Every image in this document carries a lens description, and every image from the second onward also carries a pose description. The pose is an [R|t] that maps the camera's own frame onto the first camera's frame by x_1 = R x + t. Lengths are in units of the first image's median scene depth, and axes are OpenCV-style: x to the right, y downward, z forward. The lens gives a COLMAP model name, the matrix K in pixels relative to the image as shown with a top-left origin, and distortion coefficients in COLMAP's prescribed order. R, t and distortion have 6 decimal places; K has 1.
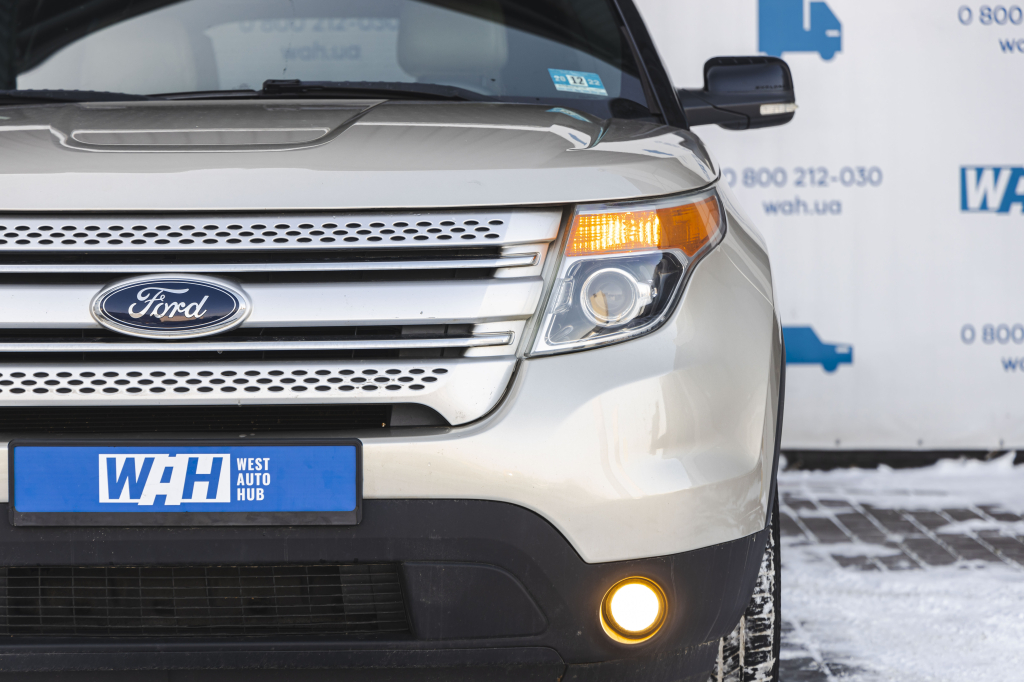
lens RADIAL K [[2586.7, 0, 512.0], [0, 2586.7, 341.0], [0, 0, 1]] dist [-0.021478, 0.111503]
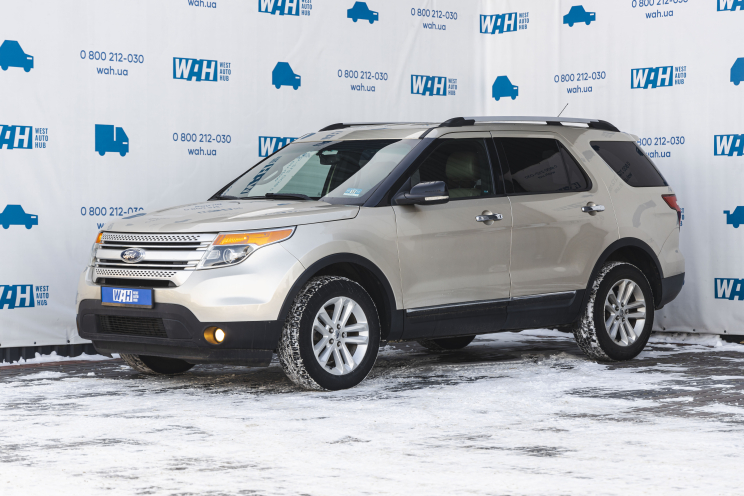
lens RADIAL K [[1904.8, 0, 372.0], [0, 1904.8, 248.0], [0, 0, 1]] dist [-0.013094, 0.044555]
pose [[0.692549, 0.020275, -0.721085, 2.327539], [-0.036216, 0.999322, -0.006686, -0.018205], [0.720461, 0.030745, 0.692814, -0.847261]]
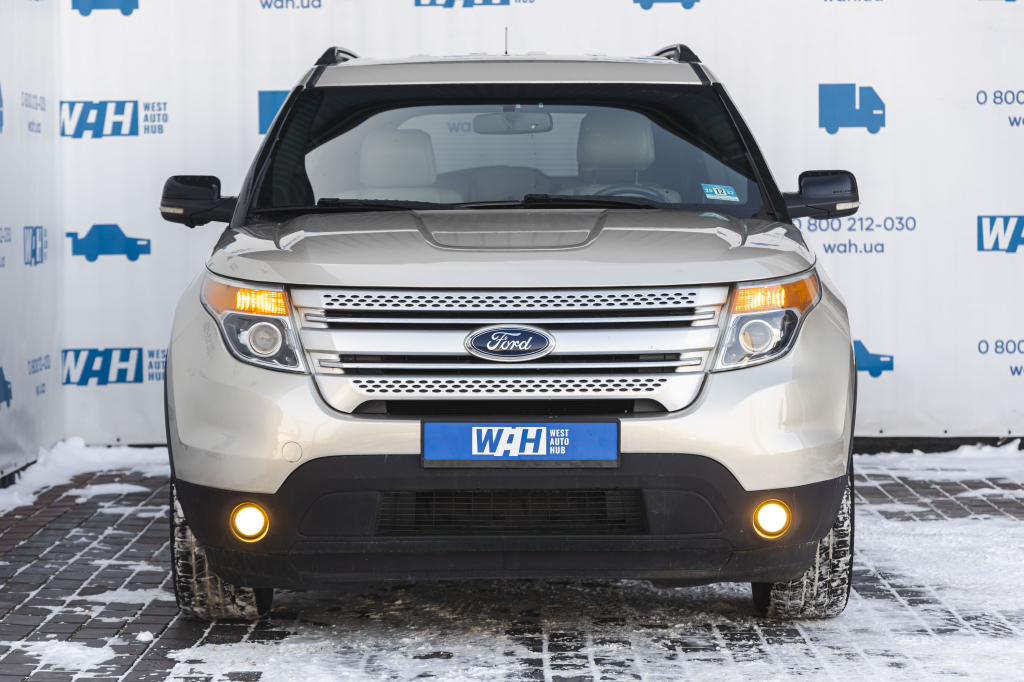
lens RADIAL K [[2700.8, 0, 494.3], [0, 2700.8, 338.1], [0, 0, 1]] dist [0.031040, -0.303571]
pose [[0.999922, 0.002028, -0.012284, -0.118055], [-0.002021, 0.999998, 0.000514, -0.017406], [0.012285, -0.000489, 0.999924, -0.816904]]
